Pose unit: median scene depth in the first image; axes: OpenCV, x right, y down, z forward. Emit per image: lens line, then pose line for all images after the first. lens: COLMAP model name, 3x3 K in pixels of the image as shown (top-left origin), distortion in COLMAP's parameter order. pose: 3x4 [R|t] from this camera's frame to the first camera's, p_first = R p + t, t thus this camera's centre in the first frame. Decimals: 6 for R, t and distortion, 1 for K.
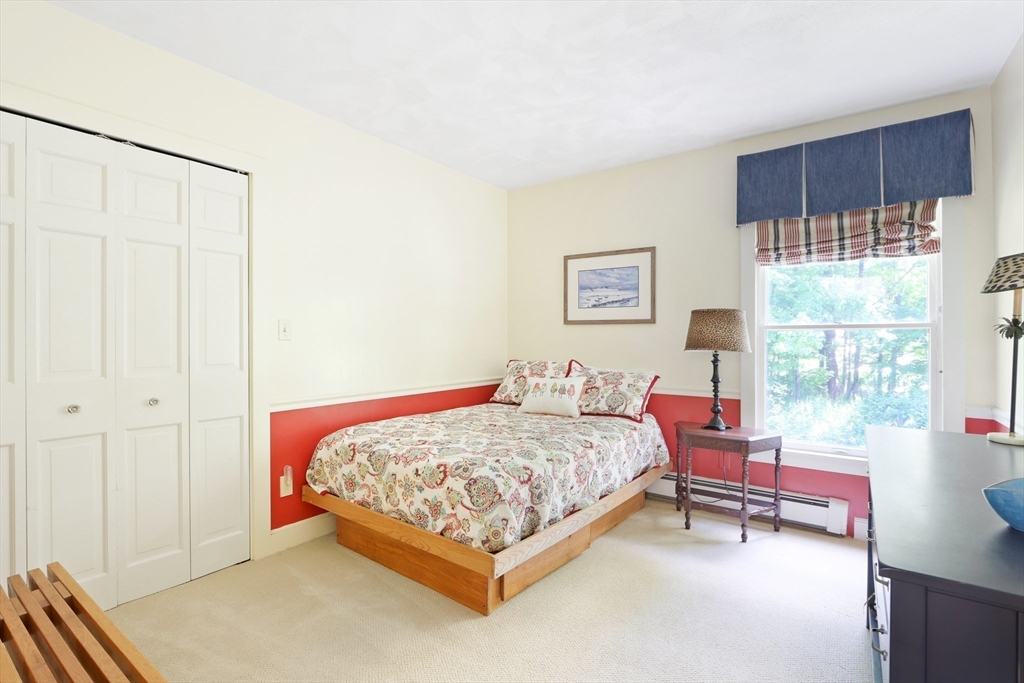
lens RADIAL K [[480.2, 0, 512.0], [0, 480.2, 341.5], [0, 0, 1]] dist [-0.018203, 0.001508]
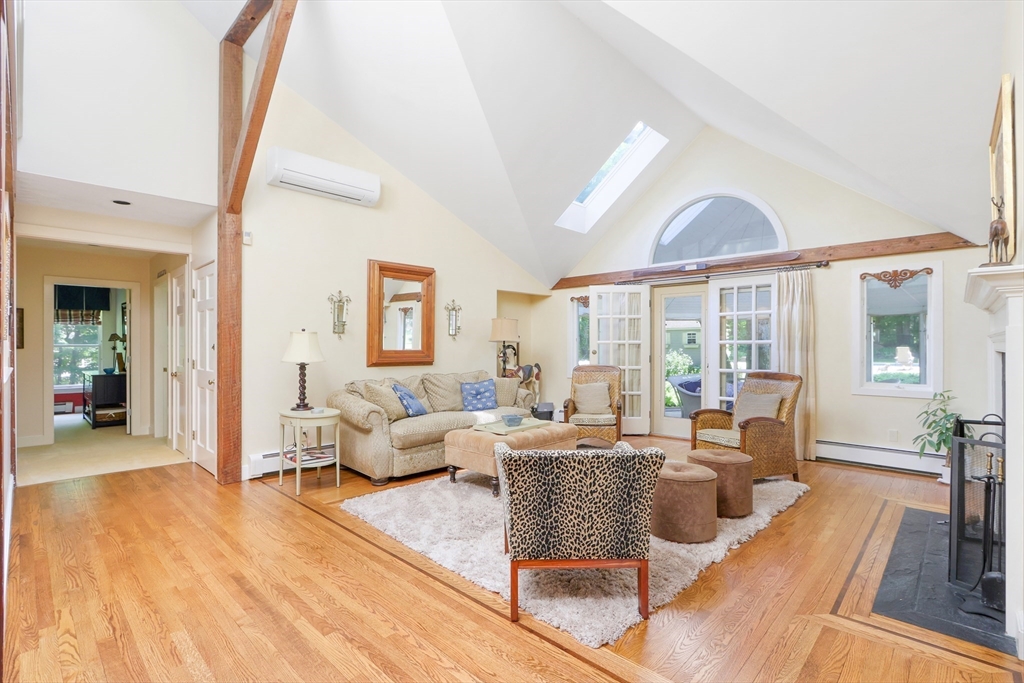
lens RADIAL K [[480.2, 0, 512.0], [0, 480.2, 341.5], [0, 0, 1]] dist [-0.018203, 0.001508]
pose [[0.138069, 0.008658, 0.990385, -2.011198], [0.003887, 0.999949, -0.009283, -0.020861], [-0.990415, 0.005131, 0.138028, -2.332901]]
